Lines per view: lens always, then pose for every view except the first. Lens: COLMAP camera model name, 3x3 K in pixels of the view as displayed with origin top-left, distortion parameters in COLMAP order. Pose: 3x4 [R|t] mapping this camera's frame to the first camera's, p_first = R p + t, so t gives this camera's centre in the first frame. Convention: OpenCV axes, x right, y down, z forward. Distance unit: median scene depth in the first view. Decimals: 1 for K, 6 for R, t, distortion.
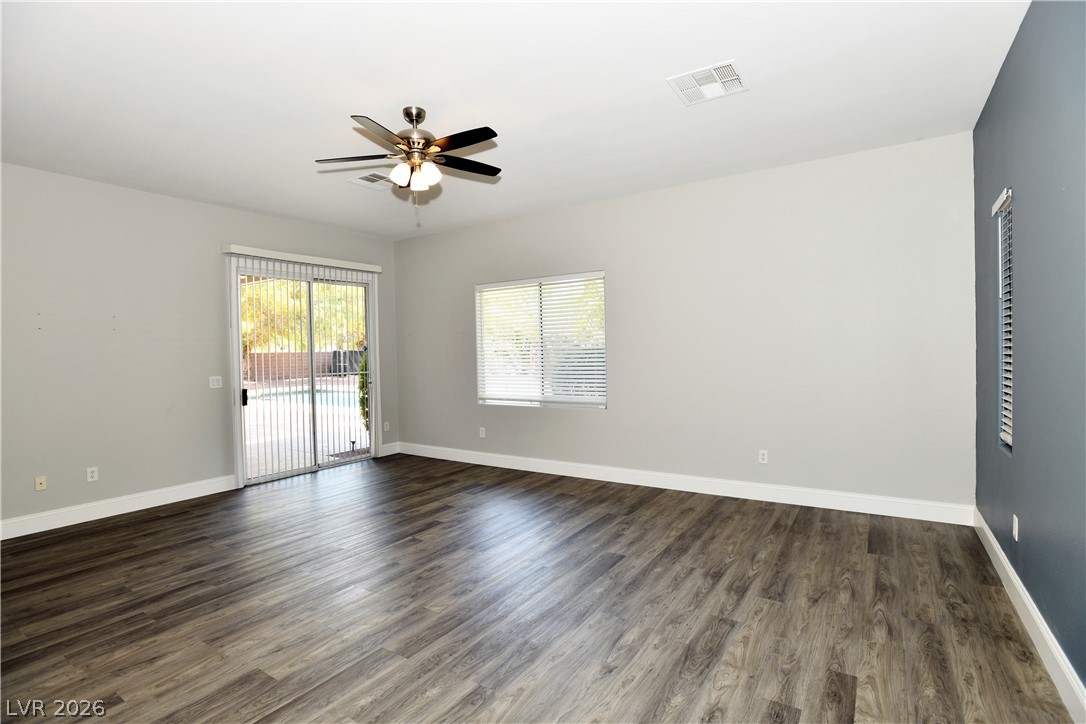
lens RADIAL K [[522.2, 0, 542.9], [0, 522.2, 360.3], [0, 0, 1]] dist [-0.063050, 0.022530]
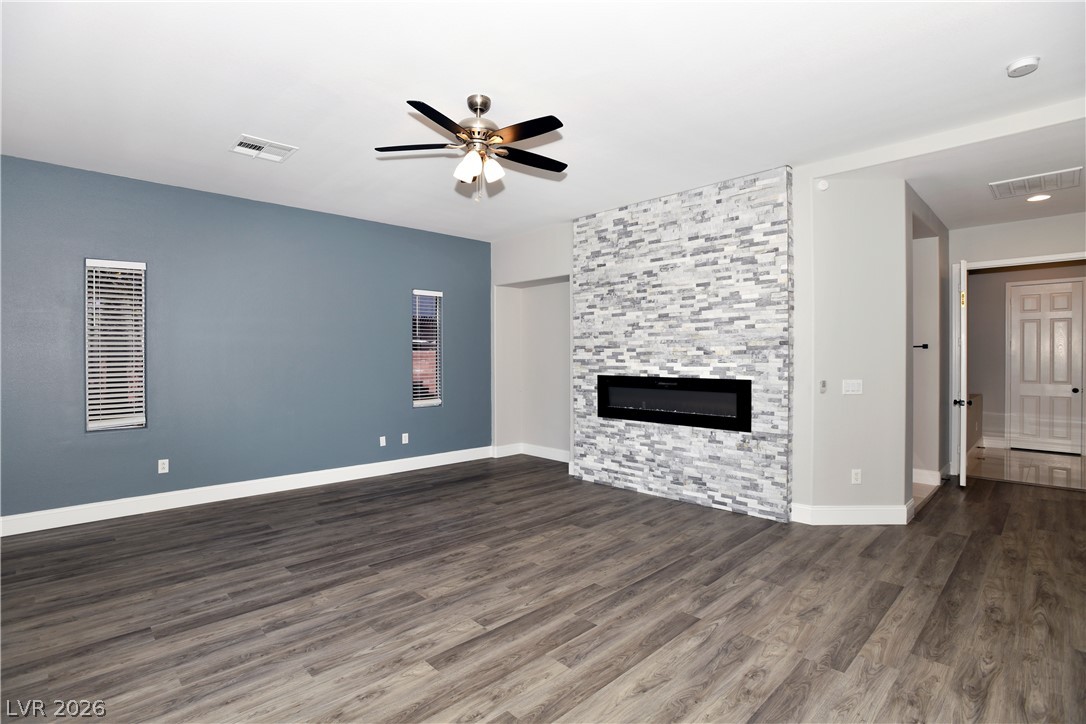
lens RADIAL K [[522.2, 0, 542.9], [0, 522.2, 360.3], [0, 0, 1]] dist [-0.063050, 0.022530]
pose [[-0.976300, 0.022402, 0.215260, -0.558735], [0.027496, 0.999408, 0.020700, -0.022851], [-0.214669, 0.026128, -0.976337, 1.910277]]
